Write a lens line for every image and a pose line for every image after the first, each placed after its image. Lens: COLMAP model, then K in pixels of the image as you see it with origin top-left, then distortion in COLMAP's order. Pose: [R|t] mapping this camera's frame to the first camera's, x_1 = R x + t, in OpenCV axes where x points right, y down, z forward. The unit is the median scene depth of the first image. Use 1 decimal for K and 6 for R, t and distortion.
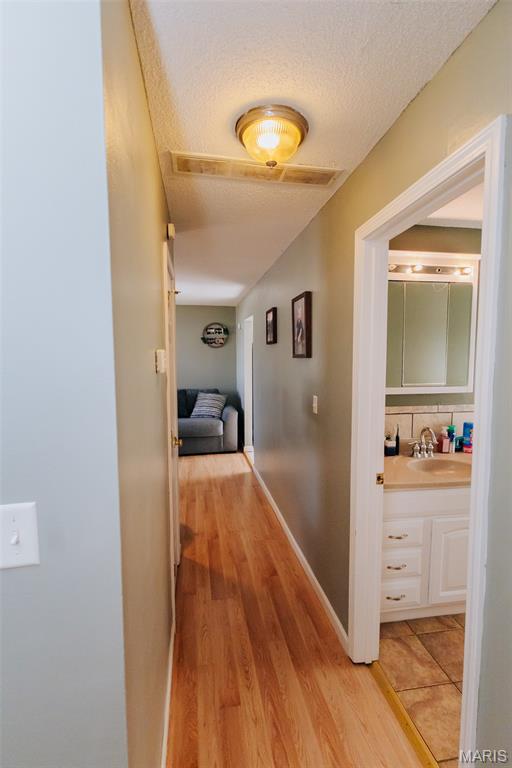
lens RADIAL K [[363.9, 0, 249.6], [0, 363.9, 387.1], [0, 0, 1]] dist [-0.002254, -0.001427]
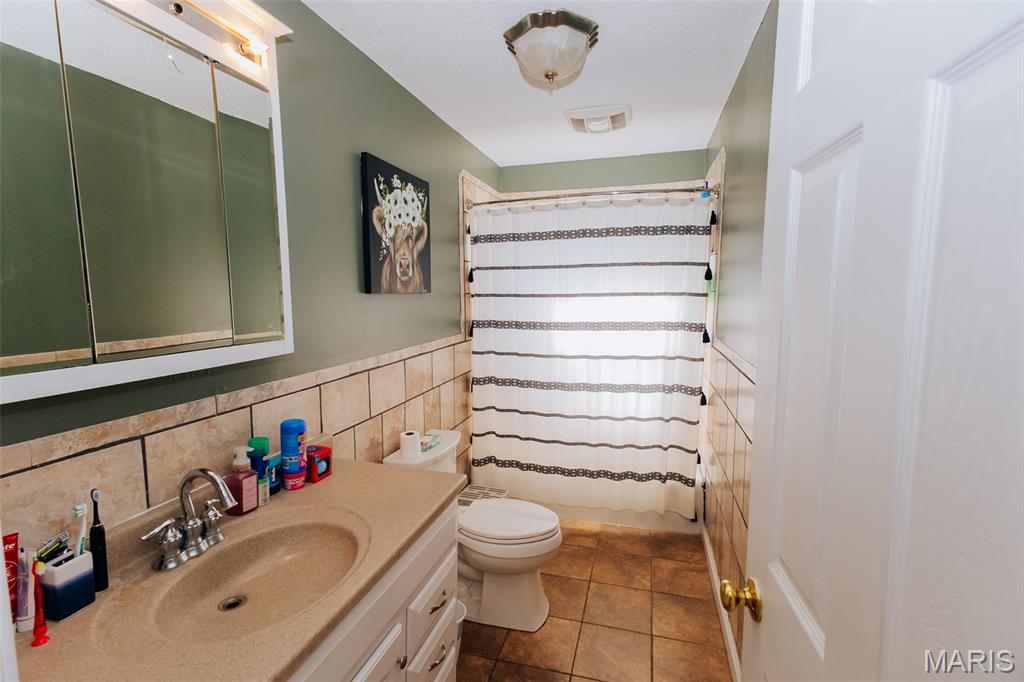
lens RADIAL K [[472.4, 0, 512.5], [0, 472.4, 342.2], [0, 0, 1]] dist [0.017440, 0.001959]
pose [[0.424722, -0.098504, 0.899949, 0.213524], [0.072084, 0.994587, 0.074844, -0.021481], [-0.902450, 0.033084, 0.429523, 0.519637]]
